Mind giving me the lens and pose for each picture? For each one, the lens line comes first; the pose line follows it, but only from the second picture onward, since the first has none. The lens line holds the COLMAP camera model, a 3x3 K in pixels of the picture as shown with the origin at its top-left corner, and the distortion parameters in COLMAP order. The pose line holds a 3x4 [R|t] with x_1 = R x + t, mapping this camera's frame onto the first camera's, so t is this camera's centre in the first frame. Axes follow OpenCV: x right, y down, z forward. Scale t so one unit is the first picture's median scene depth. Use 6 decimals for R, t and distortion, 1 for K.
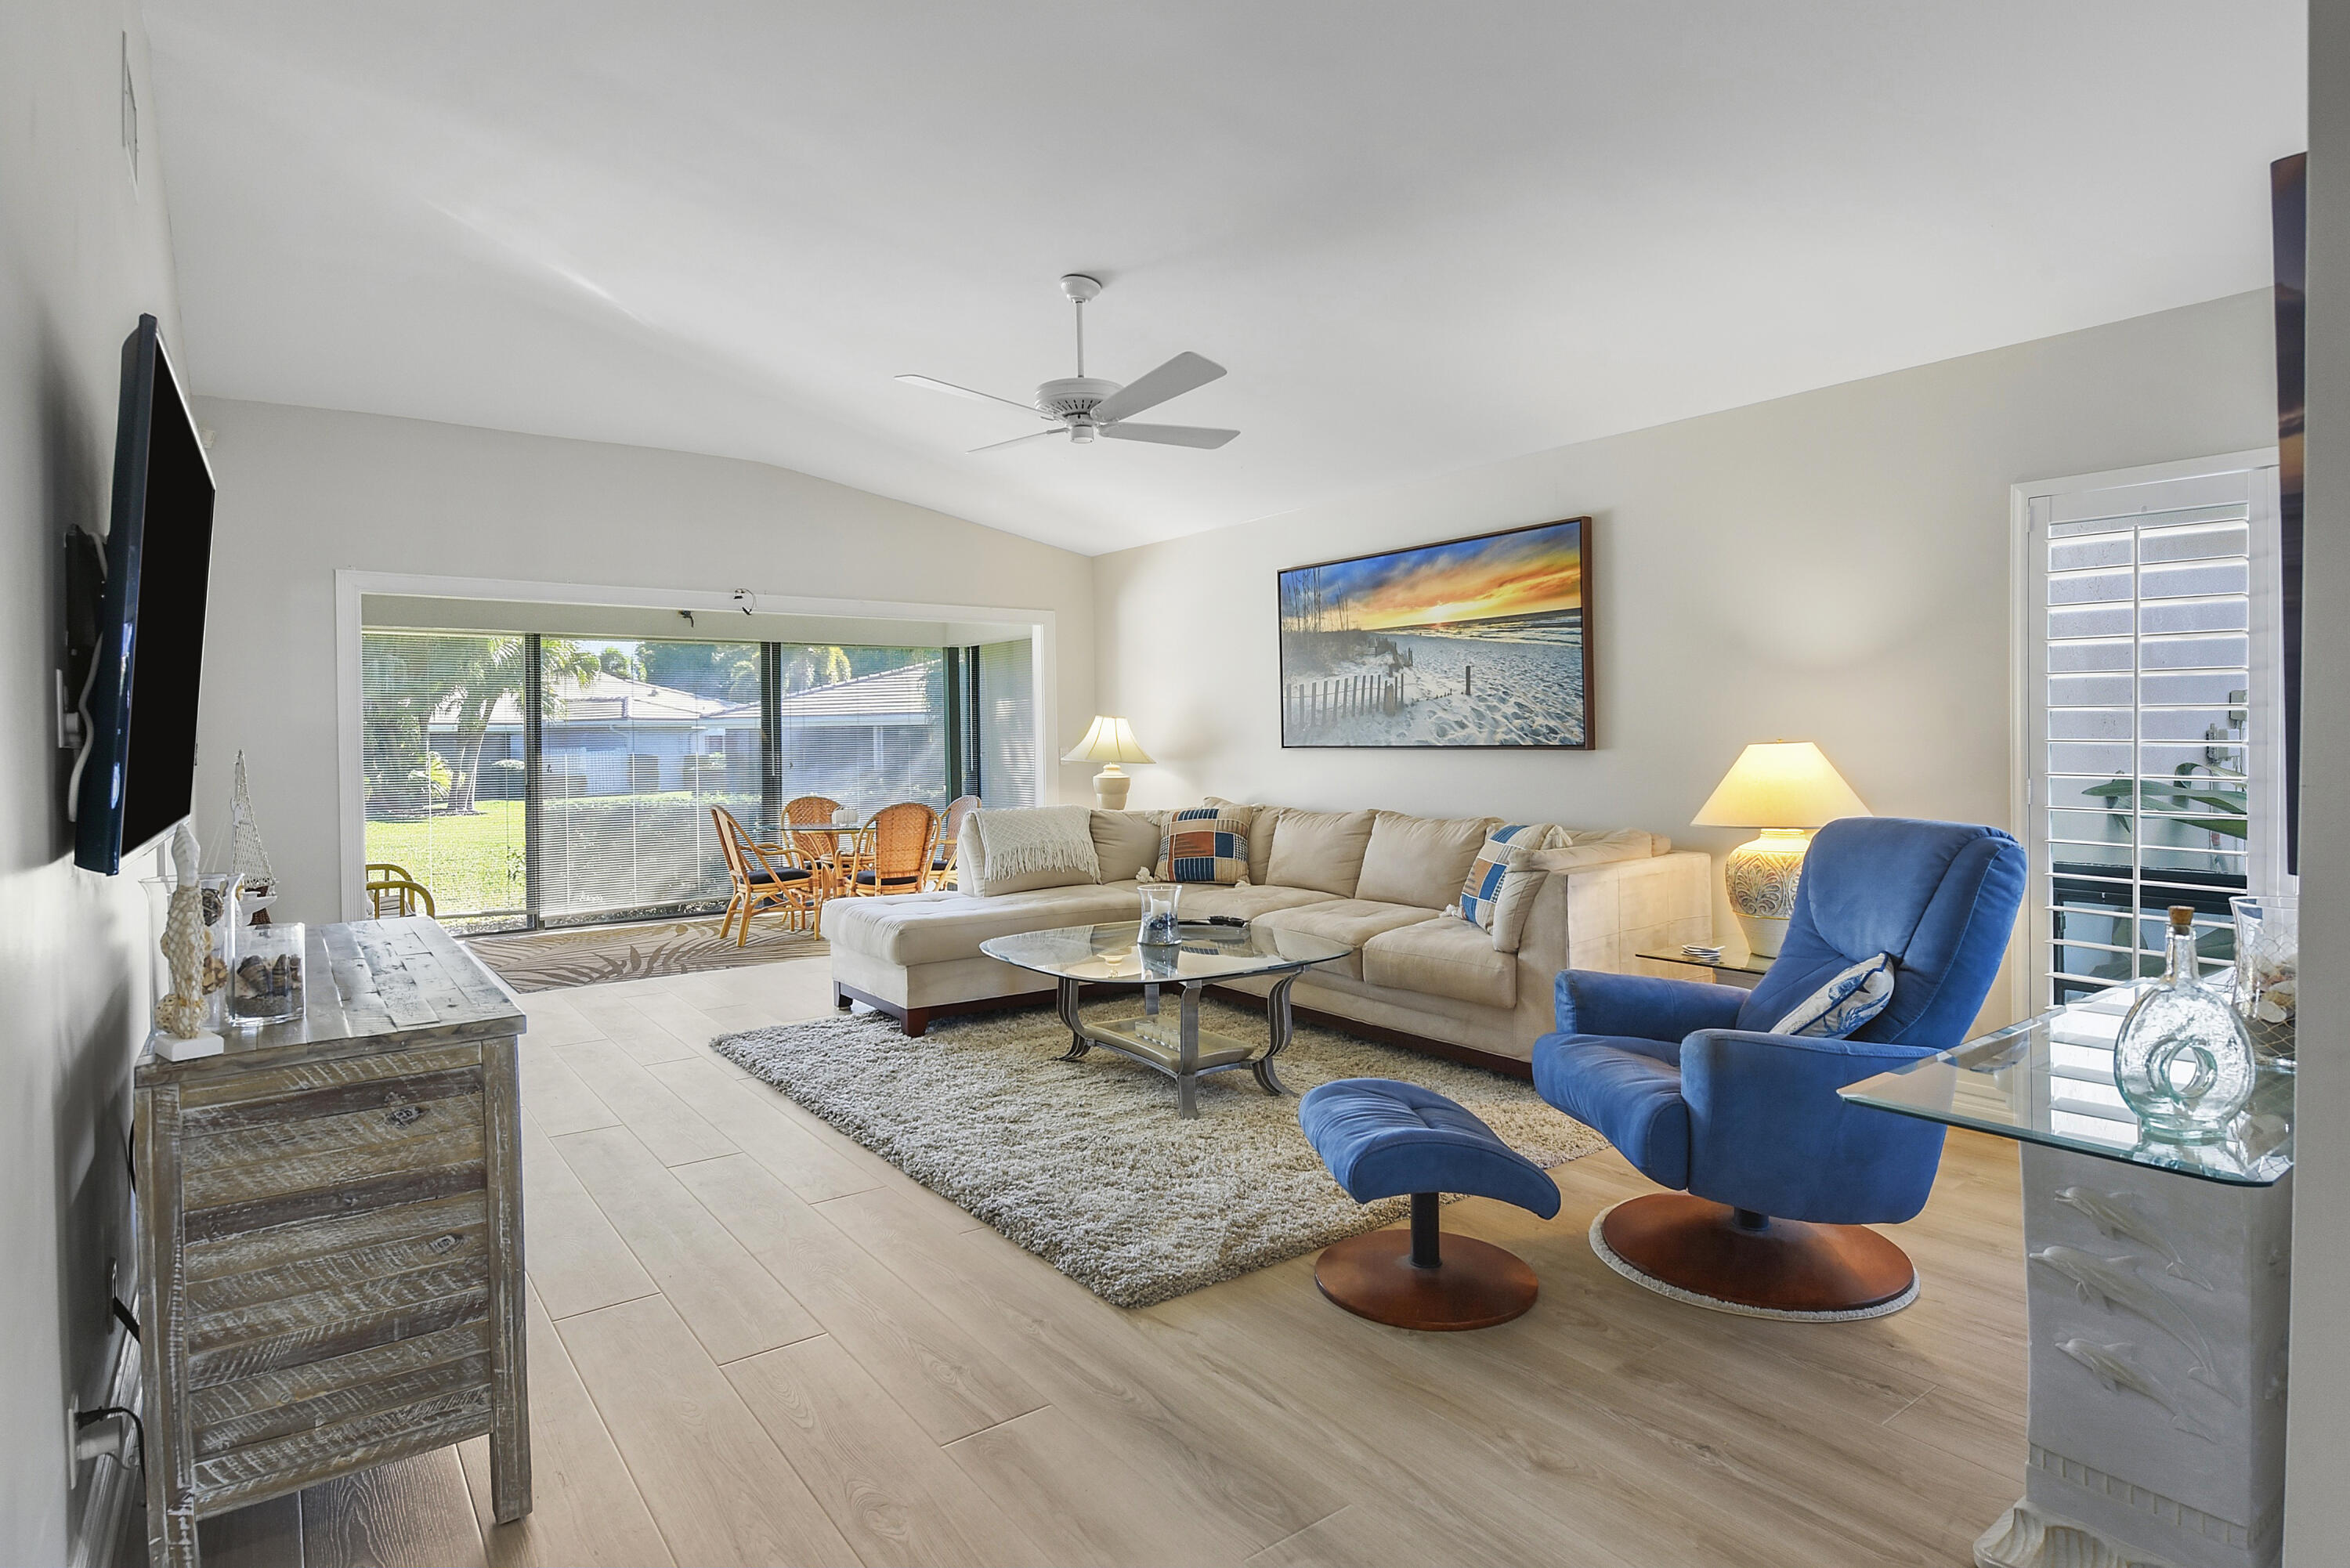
lens RADIAL K [[1216.0, 0, 1189.2], [0, 1216.0, 760.4], [0, 0, 1]] dist [-0.001286, -0.001387]
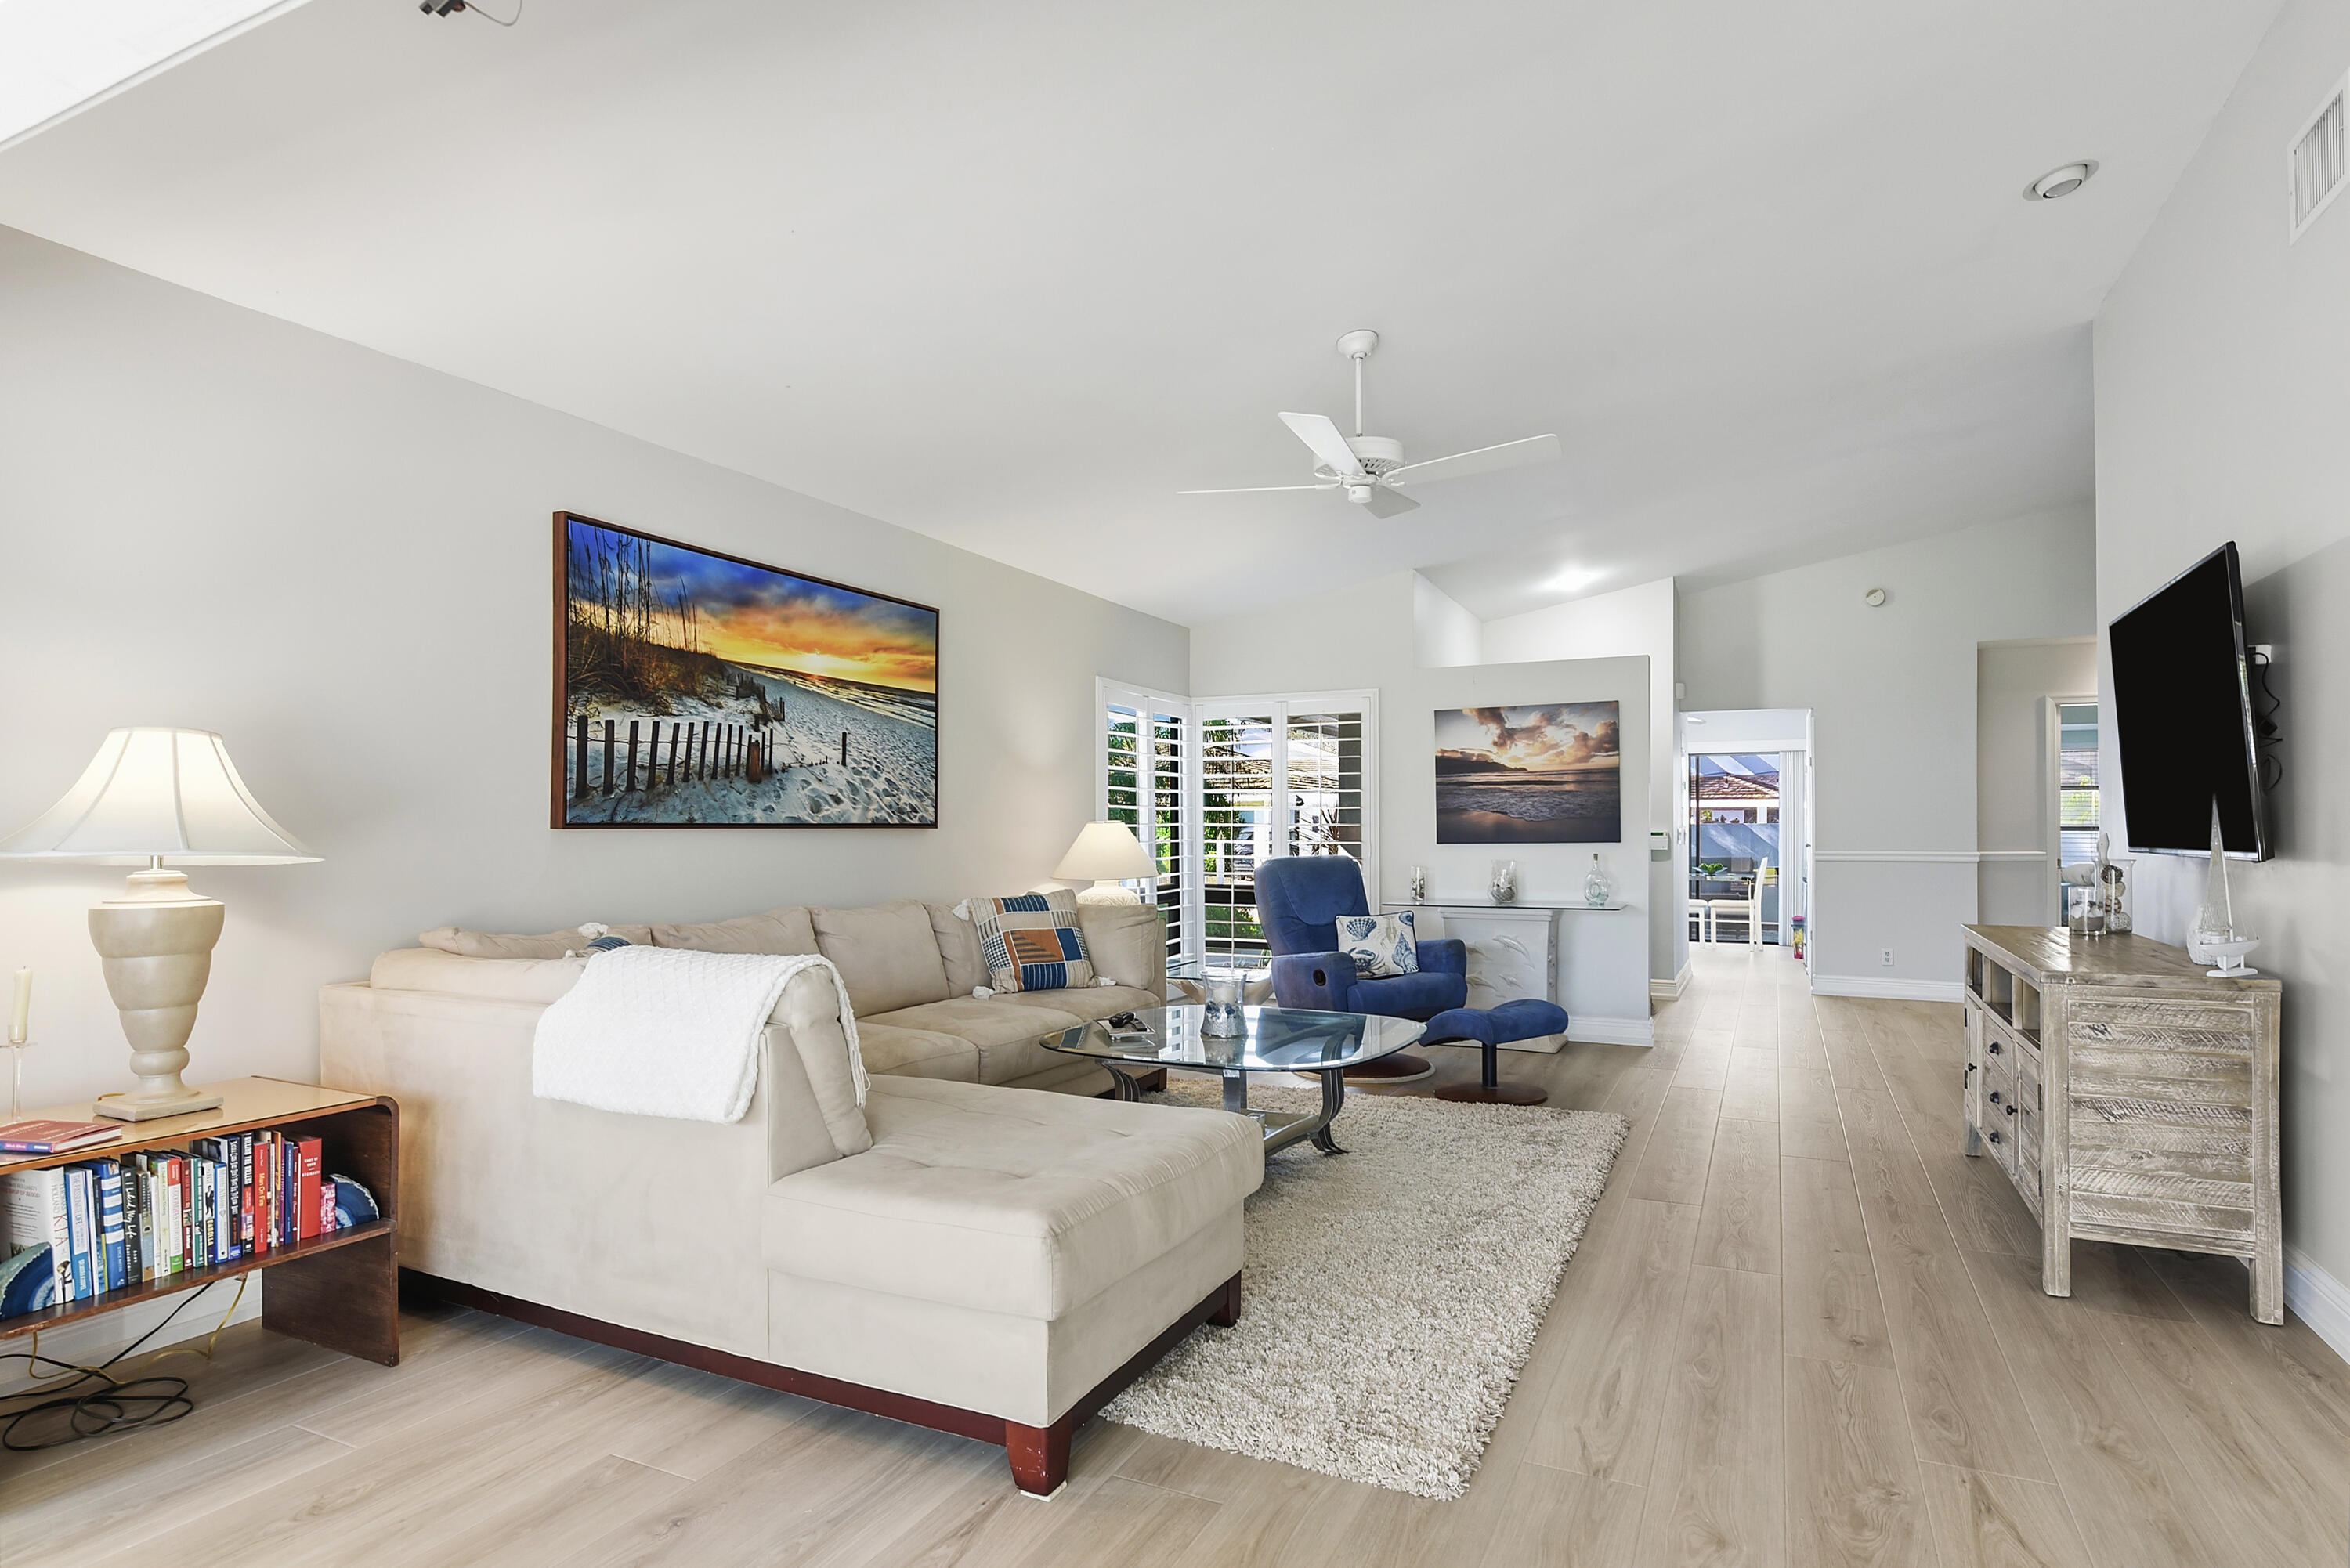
lens RADIAL K [[1237.3, 0, 1181.9], [0, 1237.3, 807.6], [0, 0, 1]] dist [-0.002182, -0.000840]
pose [[-0.452851, 0.025196, 0.891230, -0.627130], [0.021057, 0.999624, -0.017560, -0.002856], [-0.891337, 0.010815, -0.453212, 1.112380]]
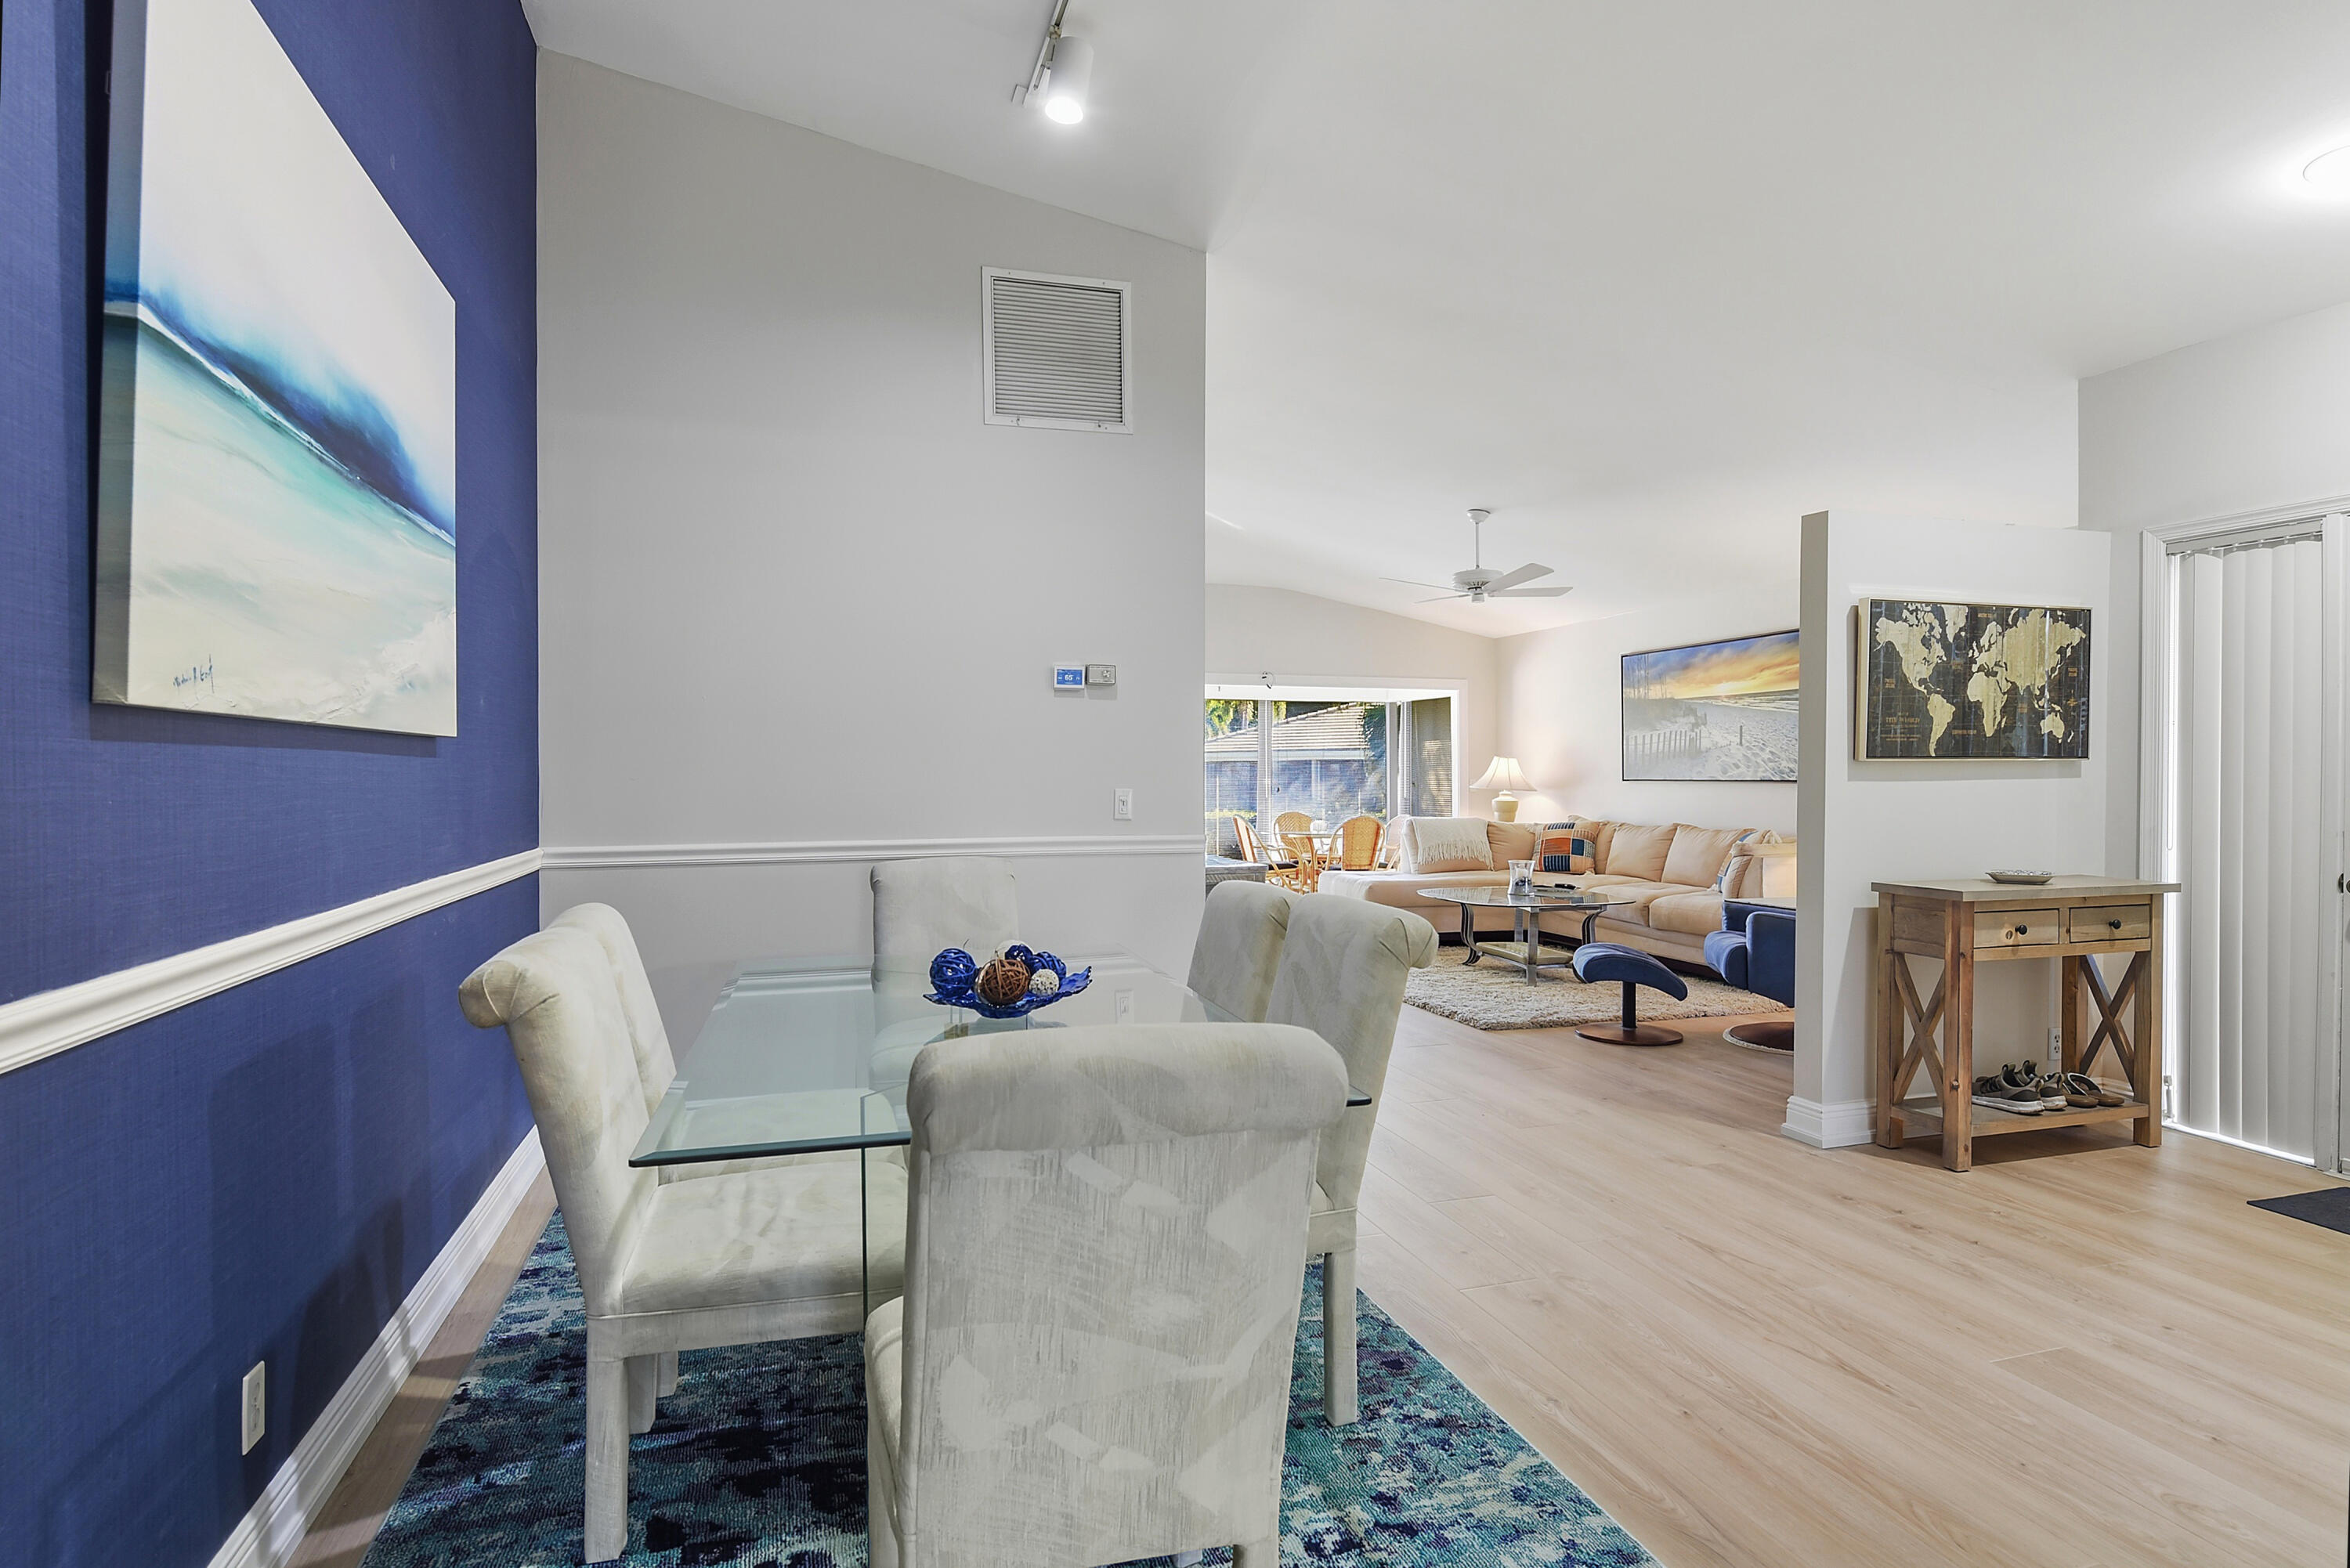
lens RADIAL K [[1233.7, 0, 1276.1], [0, 1233.7, 810.2], [0, 0, 1]] dist [-0.004903, -0.001342]
pose [[0.957305, 0.021056, -0.288312, 0.116174], [-0.017732, 0.999743, 0.014136, 0.012117], [0.288535, -0.008420, 0.957432, -0.539795]]
